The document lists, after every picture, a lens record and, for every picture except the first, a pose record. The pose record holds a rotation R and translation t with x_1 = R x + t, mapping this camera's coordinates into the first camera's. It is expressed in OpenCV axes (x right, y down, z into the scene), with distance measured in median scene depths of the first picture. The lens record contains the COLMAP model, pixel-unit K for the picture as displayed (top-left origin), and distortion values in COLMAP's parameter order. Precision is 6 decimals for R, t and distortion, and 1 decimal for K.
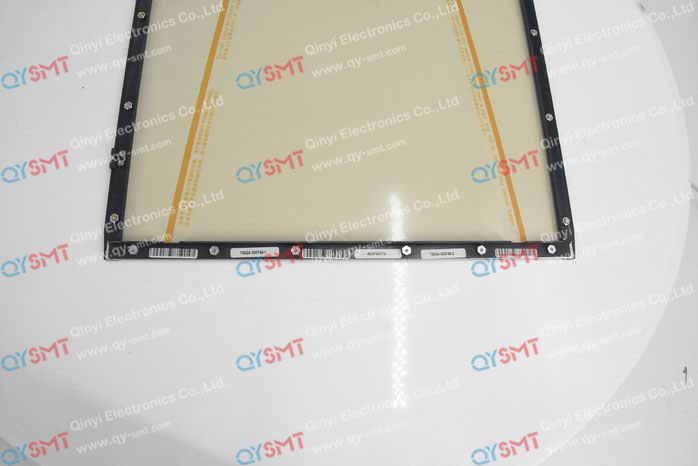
lens RADIAL K [[508.7, 0, 349.0], [0, 508.7, 233.0], [0, 0, 1]] dist [-0.000431, 0.000589]
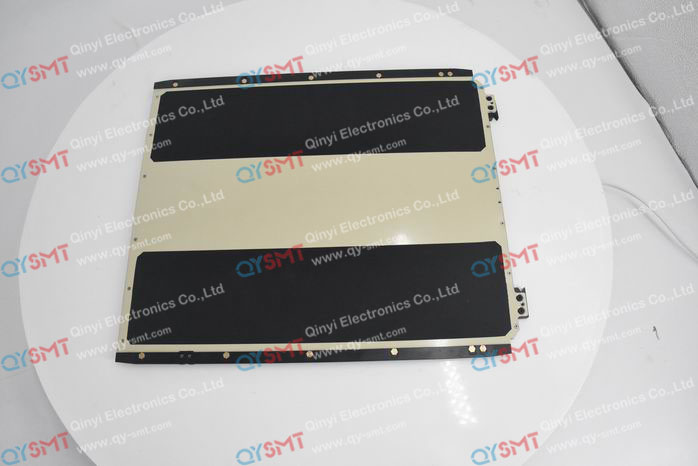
lens RADIAL K [[508.7, 0, 349.0], [0, 508.7, 233.0], [0, 0, 1]] dist [-0.000431, 0.000589]
pose [[1.000000, -0.000011, -0.000048, 0.000025], [0.000011, 1.000000, 0.000066, -0.185610], [0.000048, -0.000066, 1.000000, 0.000003]]
